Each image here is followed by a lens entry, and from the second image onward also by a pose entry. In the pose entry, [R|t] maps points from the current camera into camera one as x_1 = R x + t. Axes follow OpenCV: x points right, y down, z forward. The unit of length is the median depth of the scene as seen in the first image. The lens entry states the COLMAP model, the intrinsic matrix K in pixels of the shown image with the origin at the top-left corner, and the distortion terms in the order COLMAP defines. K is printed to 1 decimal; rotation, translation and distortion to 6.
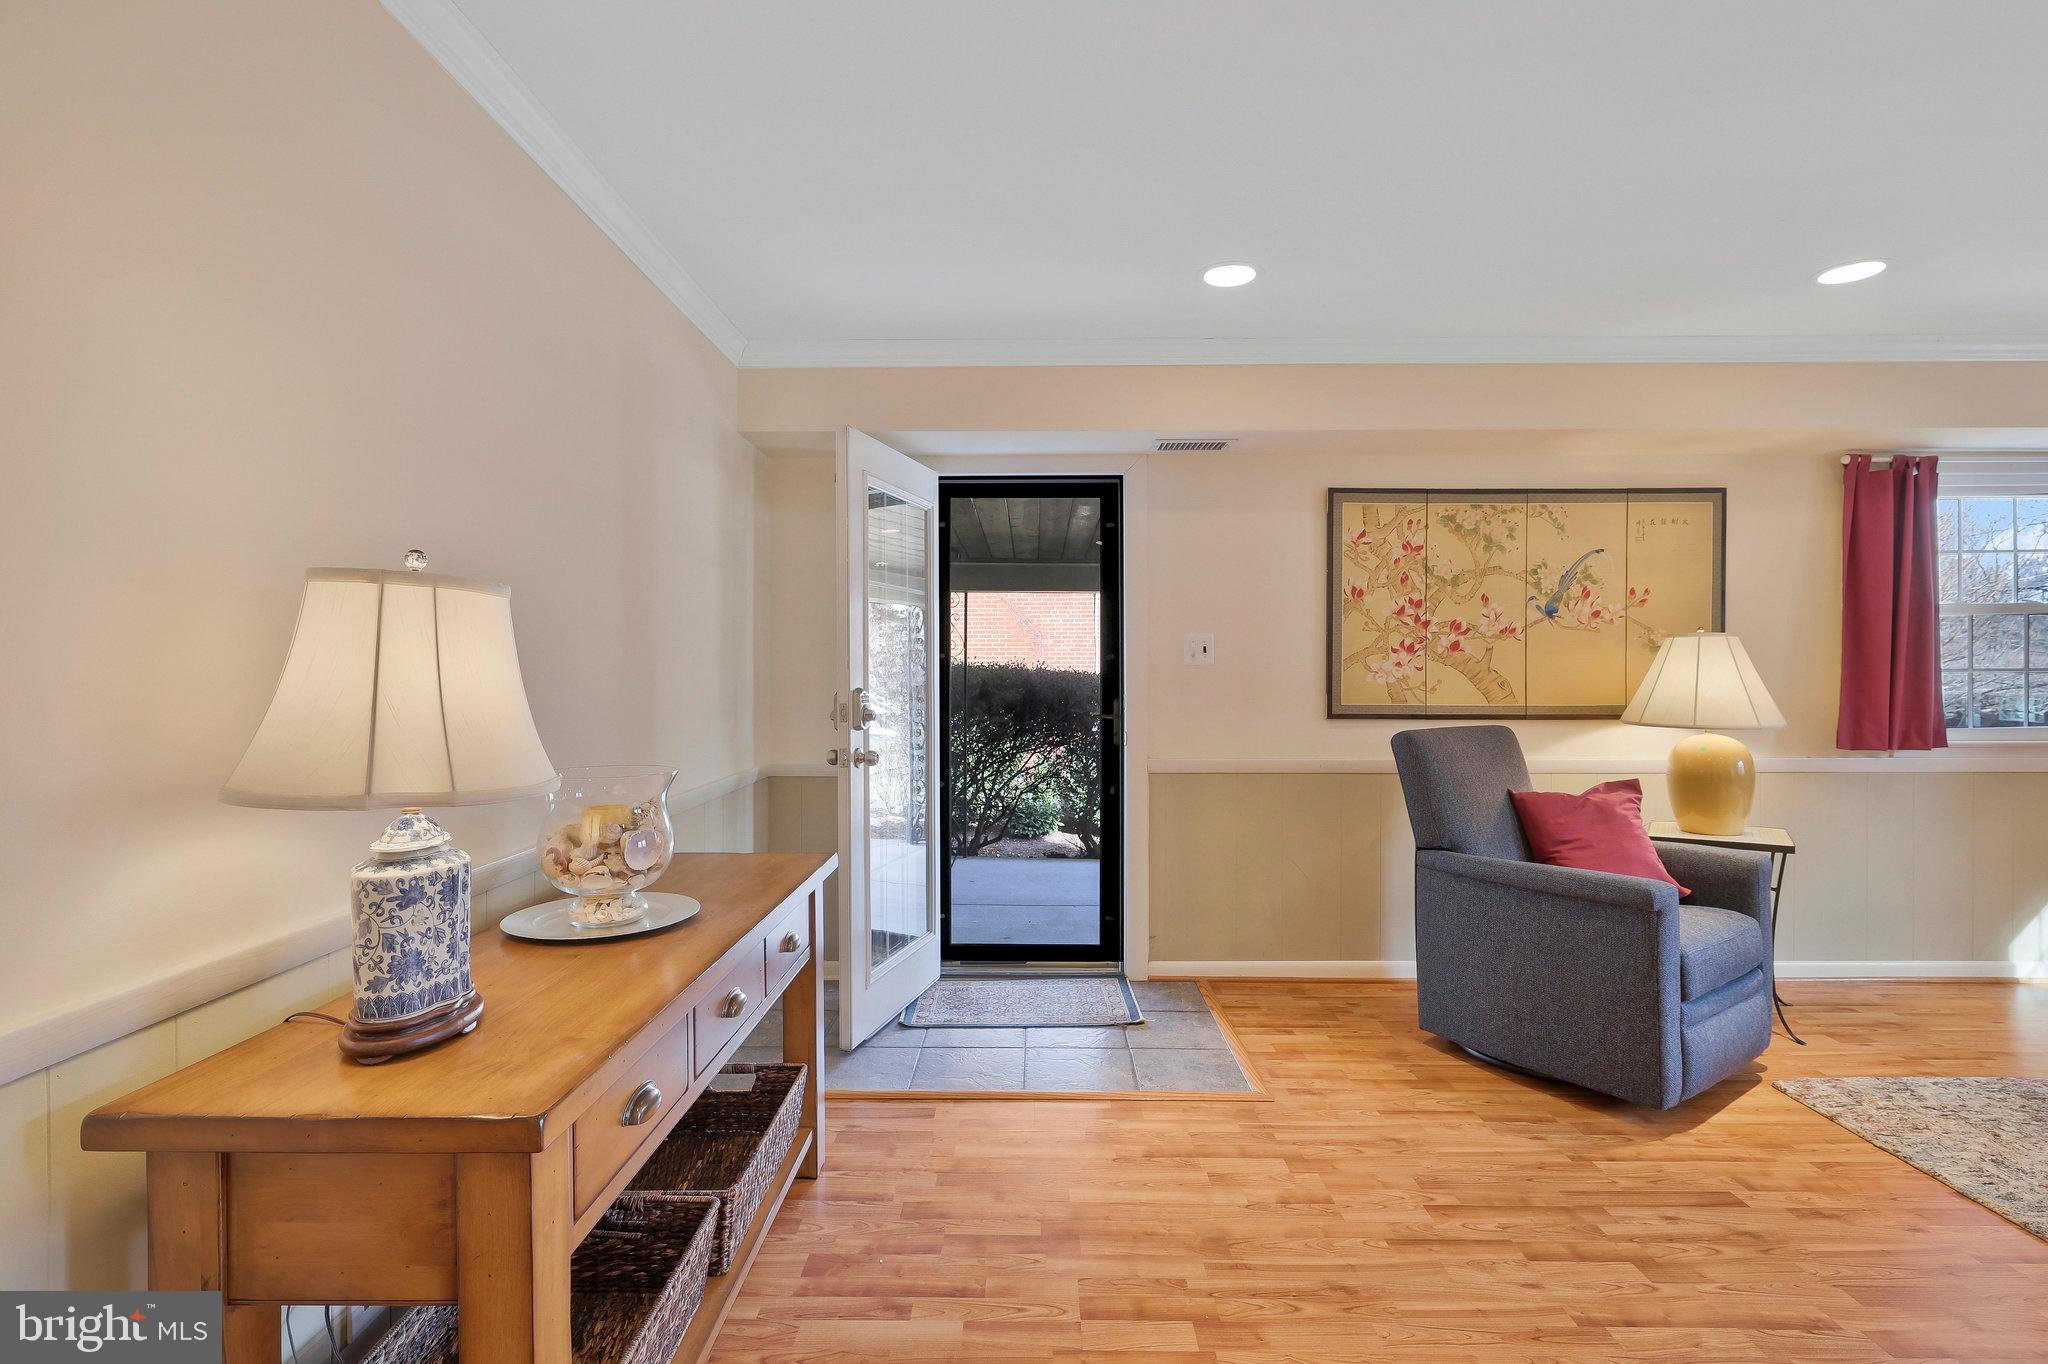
lens RADIAL K [[952.3, 0, 1024.0], [0, 952.3, 682.0], [0, 0, 1]] dist [0.000842, -0.000005]
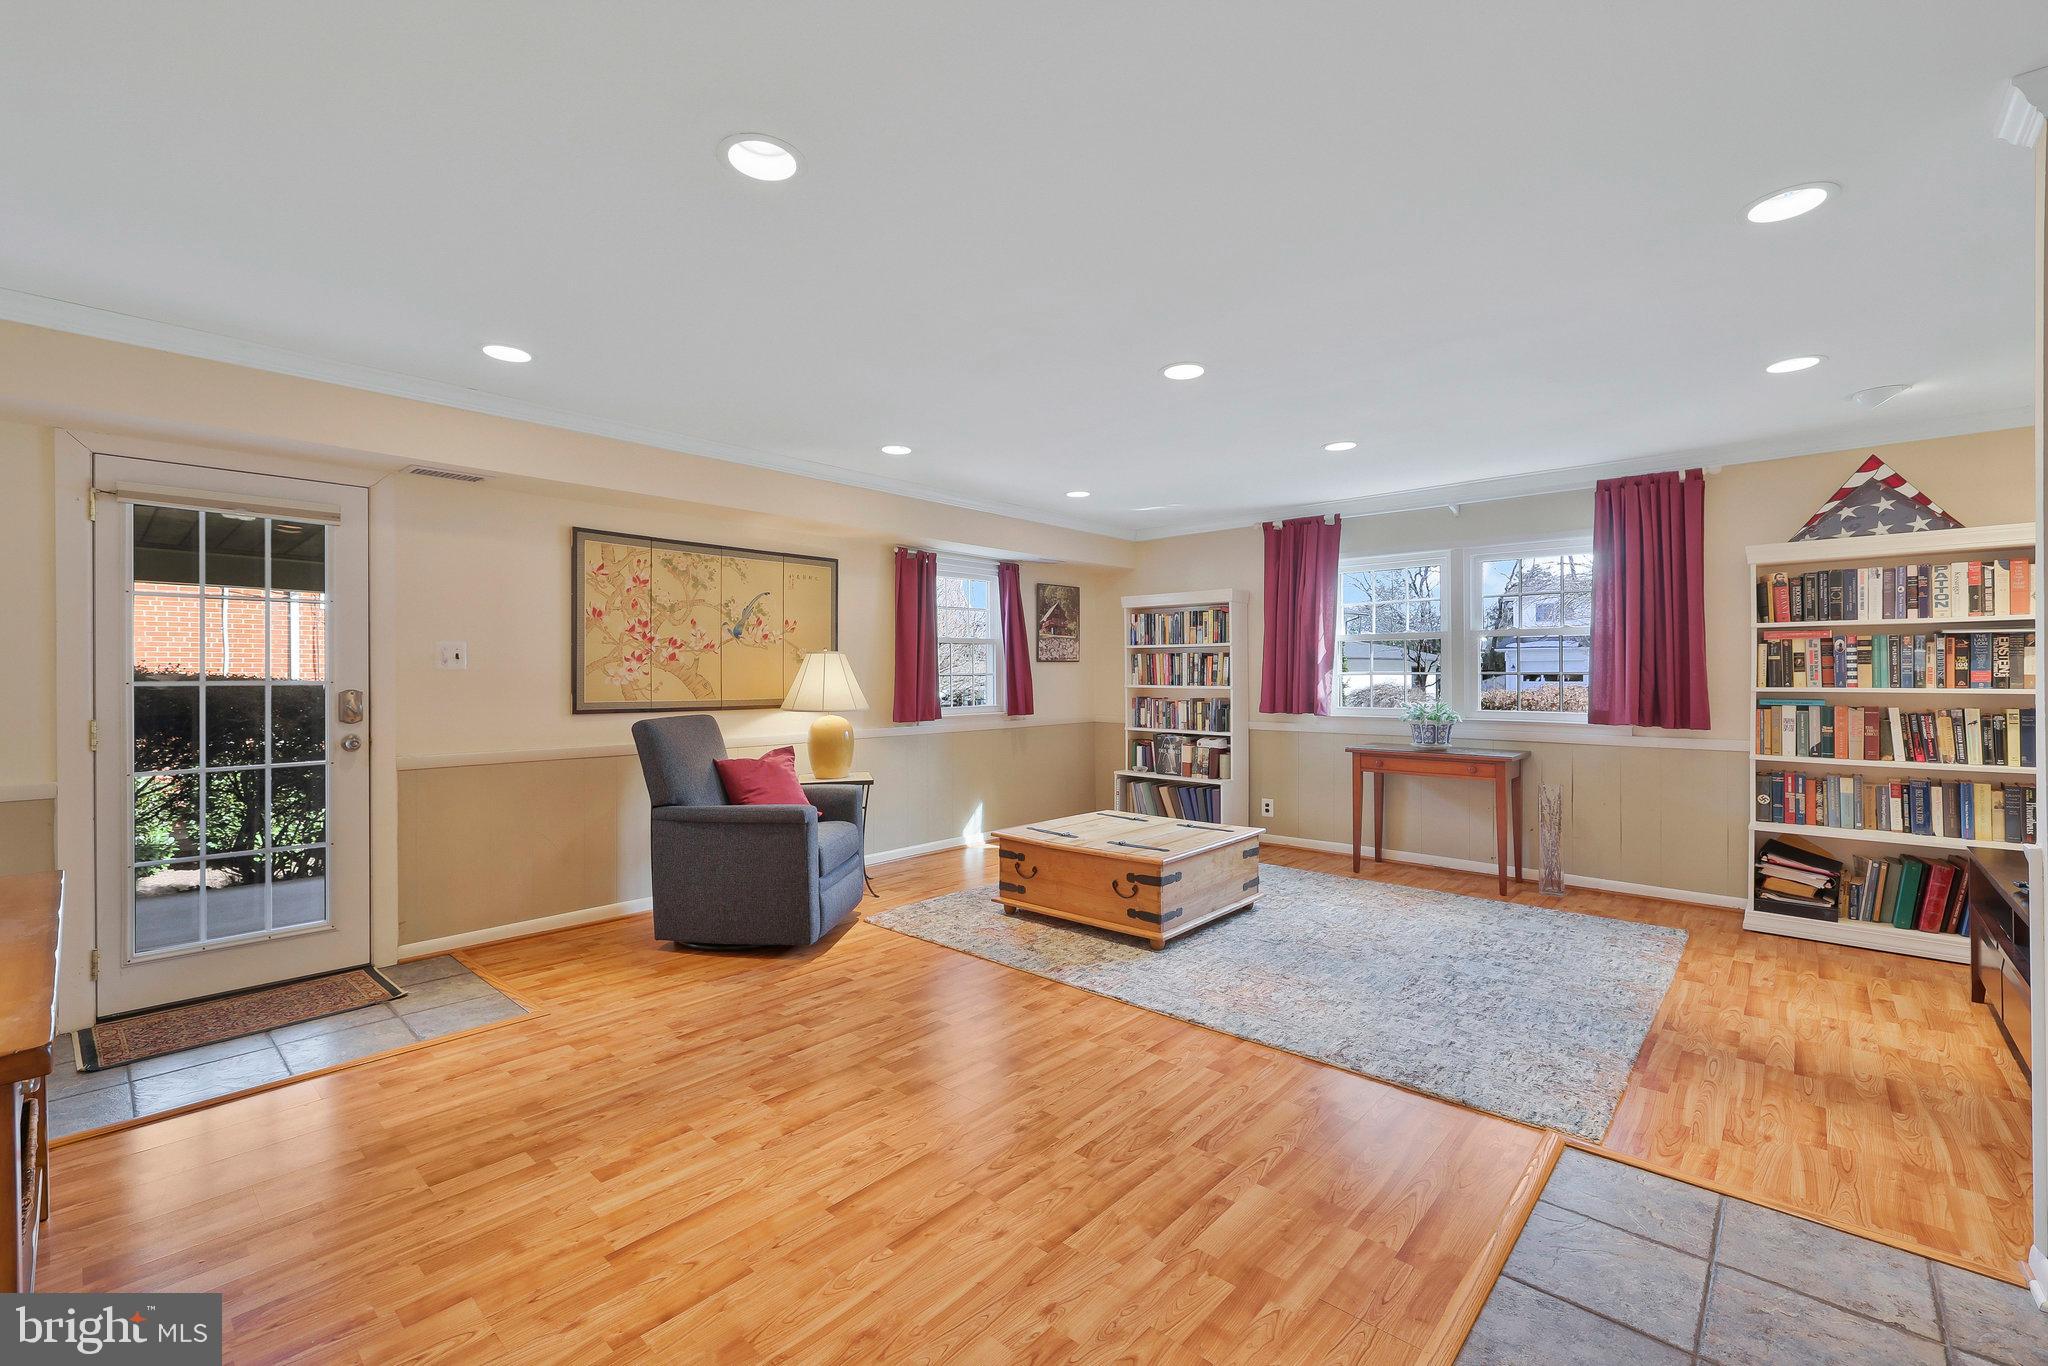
lens RADIAL K [[867.4, 0, 1029.0], [0, 867.4, 679.5], [0, 0, 1]] dist [0.001915, 0.000289]
pose [[0.655167, -0.002221, 0.755481, -0.163526], [0.007560, 0.999965, -0.003616, 0.002736], [-0.755446, 0.008081, 0.655161, -0.206754]]
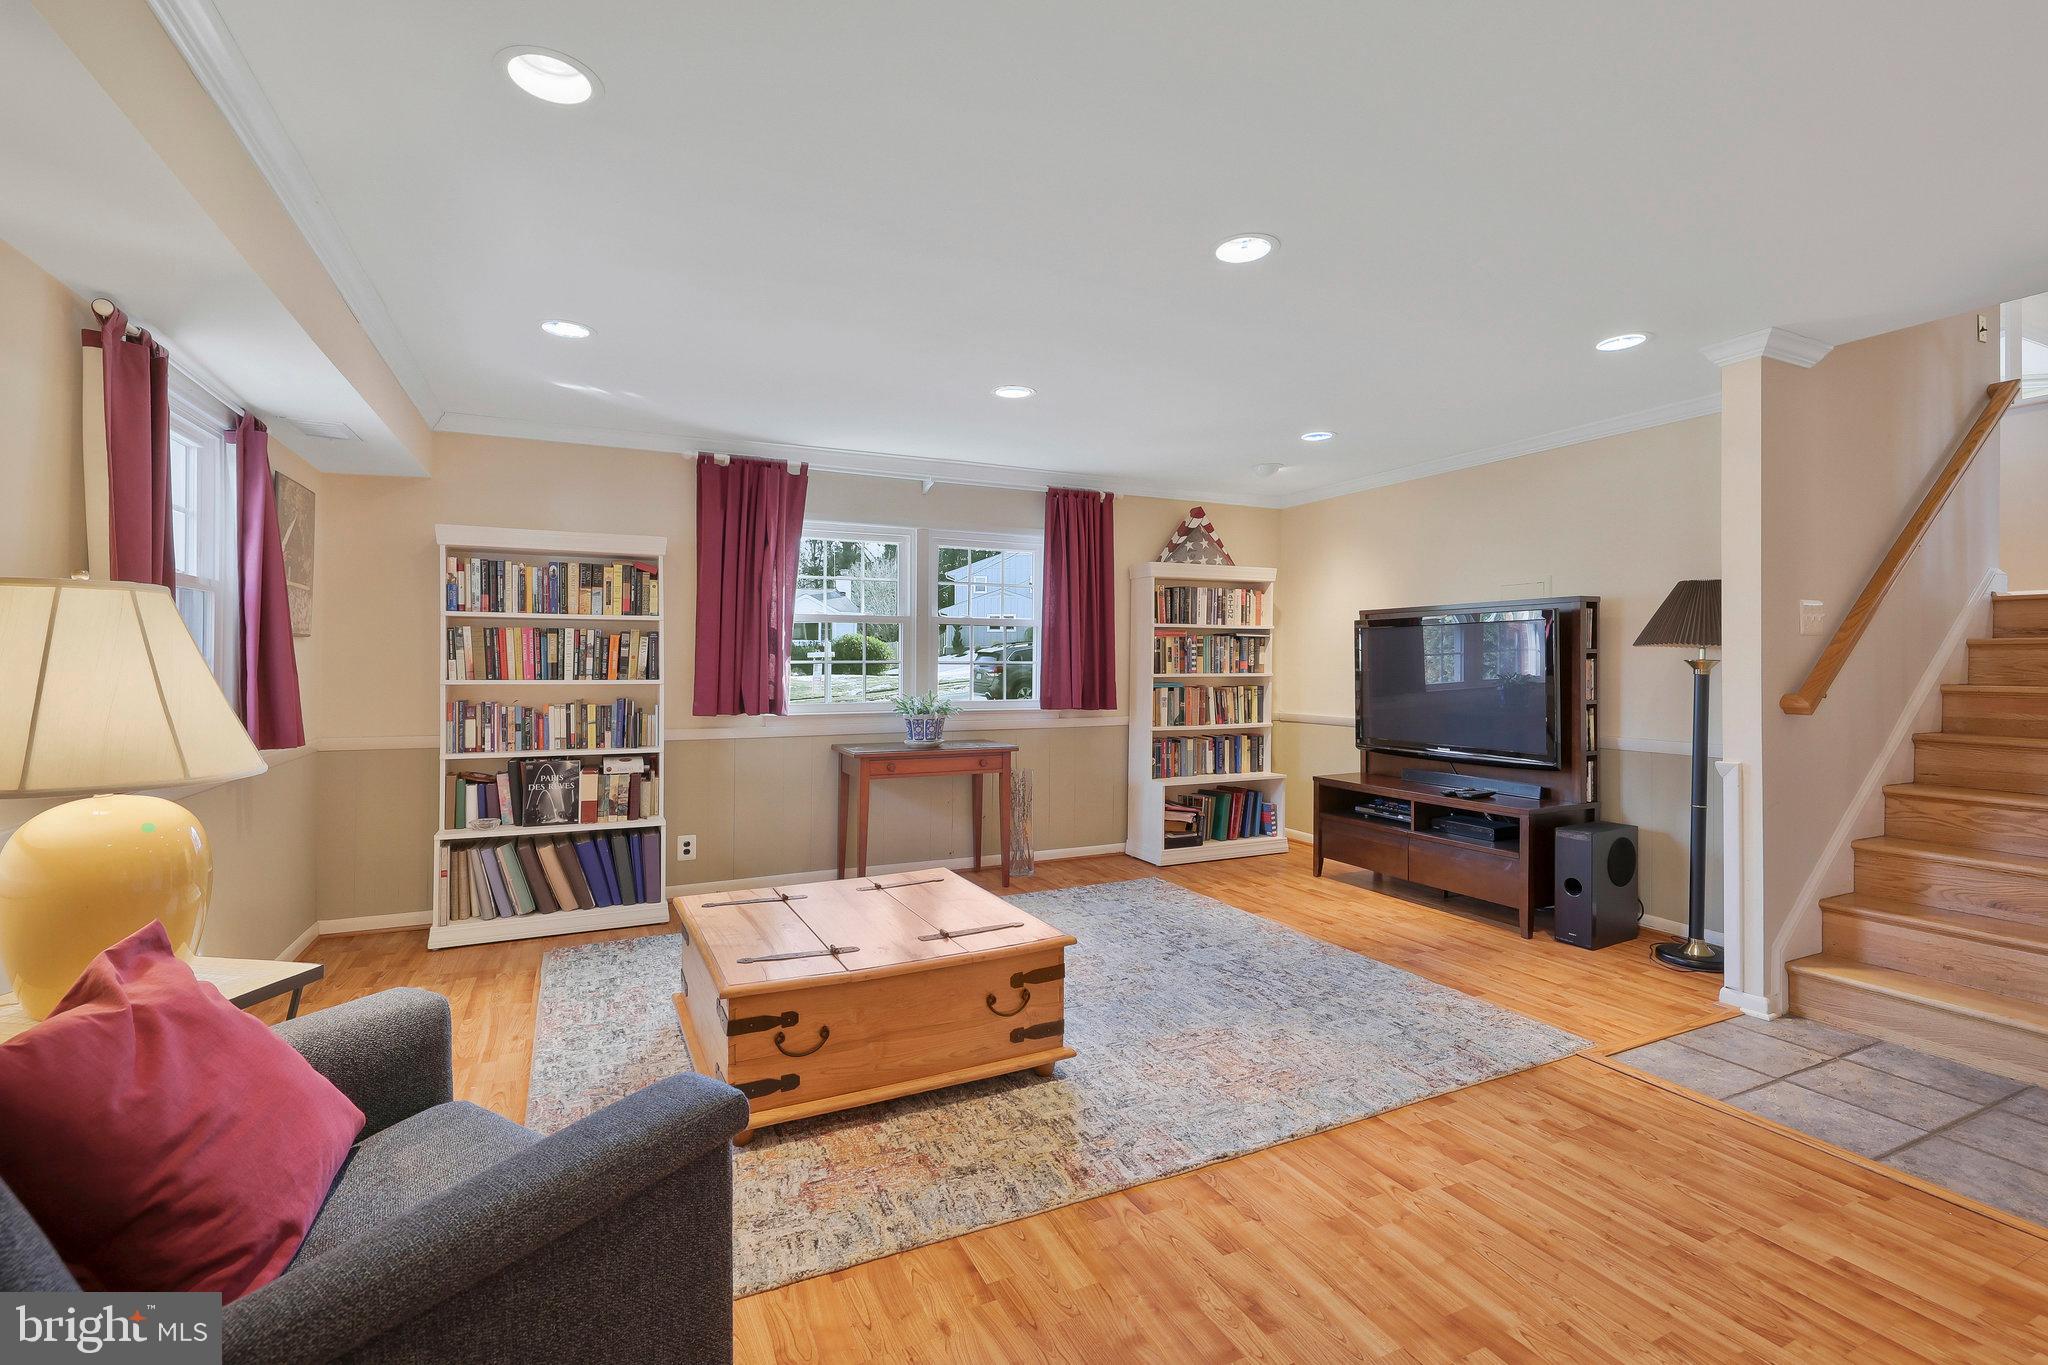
lens RADIAL K [[897.2, 0, 1016.0], [0, 897.2, 663.2], [0, 0, 1]] dist [-0.001869, -0.000043]
pose [[-0.439685, 0.000287, 0.898152, 0.129208], [0.008968, 0.999952, 0.004070, -0.012050], [-0.898107, 0.009844, -0.439666, 0.856353]]
